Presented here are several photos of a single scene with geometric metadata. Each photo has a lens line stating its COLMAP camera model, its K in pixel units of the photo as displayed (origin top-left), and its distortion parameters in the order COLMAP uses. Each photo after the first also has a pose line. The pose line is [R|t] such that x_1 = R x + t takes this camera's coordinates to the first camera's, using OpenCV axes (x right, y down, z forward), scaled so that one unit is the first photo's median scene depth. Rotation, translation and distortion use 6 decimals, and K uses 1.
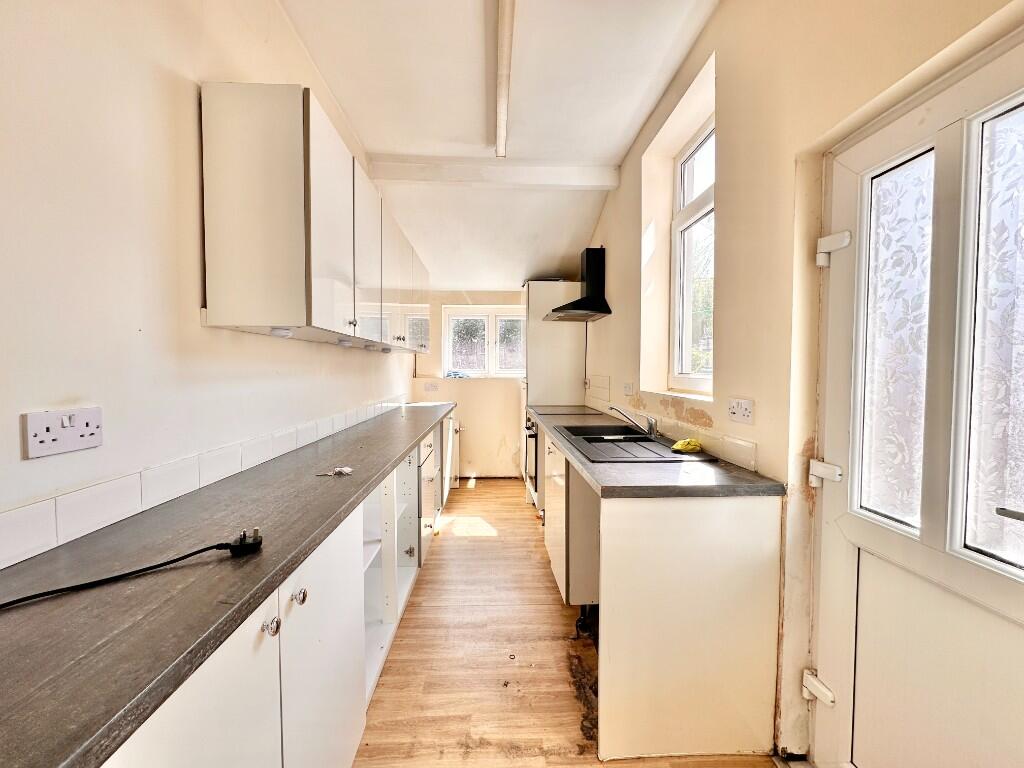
lens RADIAL K [[410.7, 0, 510.5], [0, 410.7, 380.6], [0, 0, 1]] dist [-0.000172, 0.000174]
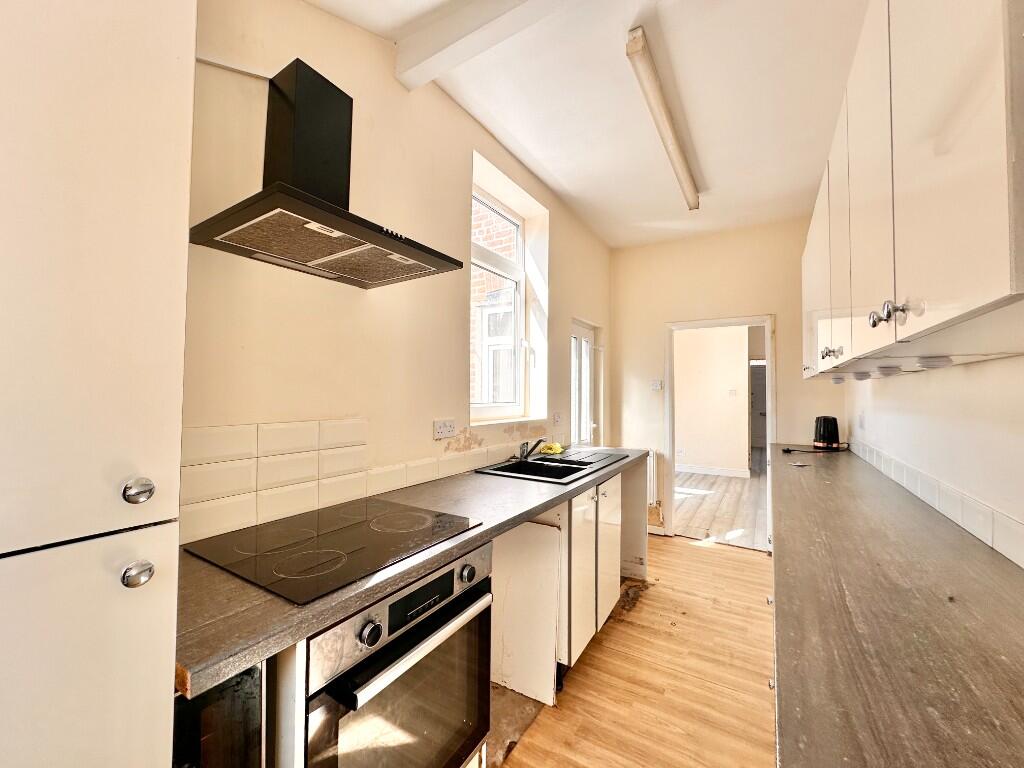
lens RADIAL K [[410.7, 0, 510.5], [0, 410.7, 380.6], [0, 0, 1]] dist [-0.000172, 0.000174]
pose [[-0.823757, 0.010029, 0.566854, -0.294341], [0.012269, 0.999925, 0.000139, -0.088630], [-0.566810, 0.007069, -0.823818, 2.204571]]
